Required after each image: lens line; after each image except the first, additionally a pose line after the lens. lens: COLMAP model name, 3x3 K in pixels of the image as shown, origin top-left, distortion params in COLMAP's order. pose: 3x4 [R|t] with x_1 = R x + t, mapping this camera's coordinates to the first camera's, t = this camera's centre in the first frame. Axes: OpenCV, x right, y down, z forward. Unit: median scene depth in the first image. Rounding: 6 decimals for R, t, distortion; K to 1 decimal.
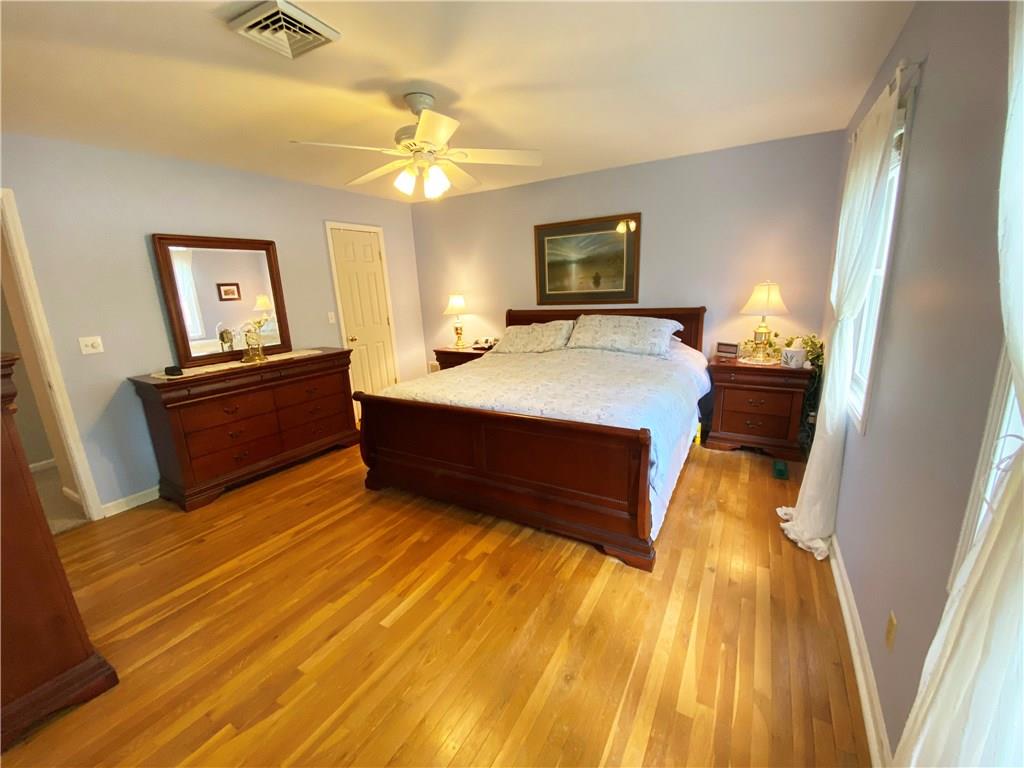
lens RADIAL K [[415.5, 0, 514.9], [0, 415.5, 382.4], [0, 0, 1]] dist [0.004018, -0.010695]
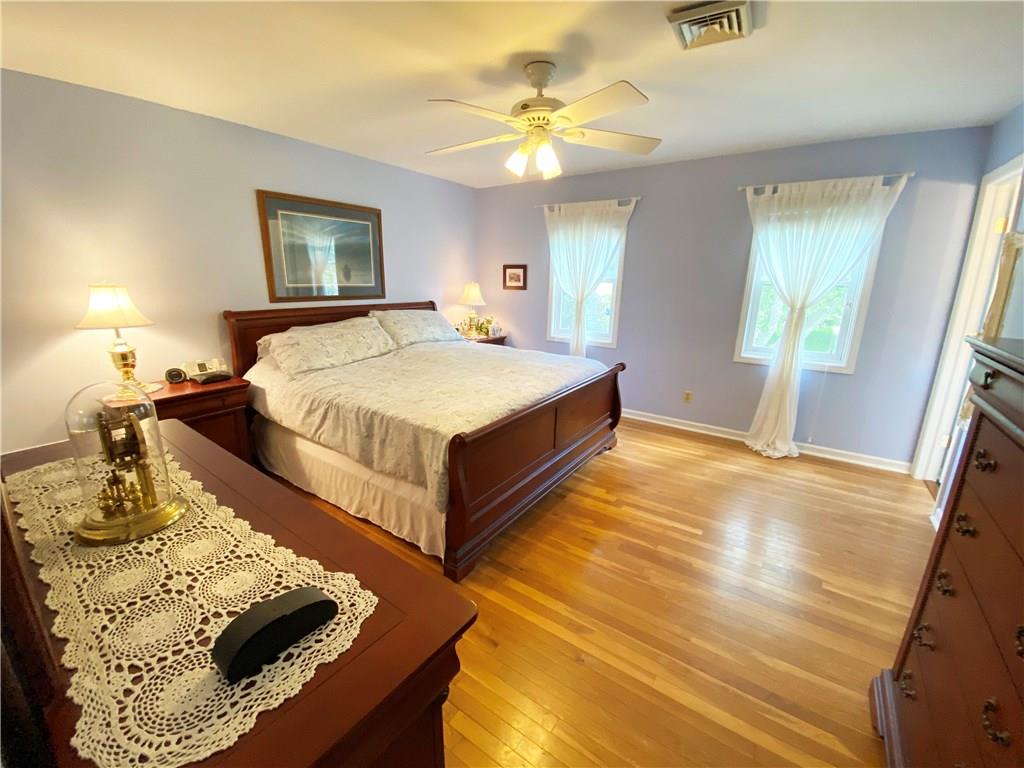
lens RADIAL K [[415.5, 0, 513.9], [0, 415.5, 383.2], [0, 0, 1]] dist [0.004018, -0.010695]
pose [[0.080212, -0.204668, 0.975539, -0.819722], [0.211102, 0.959981, 0.184047, -0.127452], [-0.974167, 0.191175, 0.120208, 0.696545]]
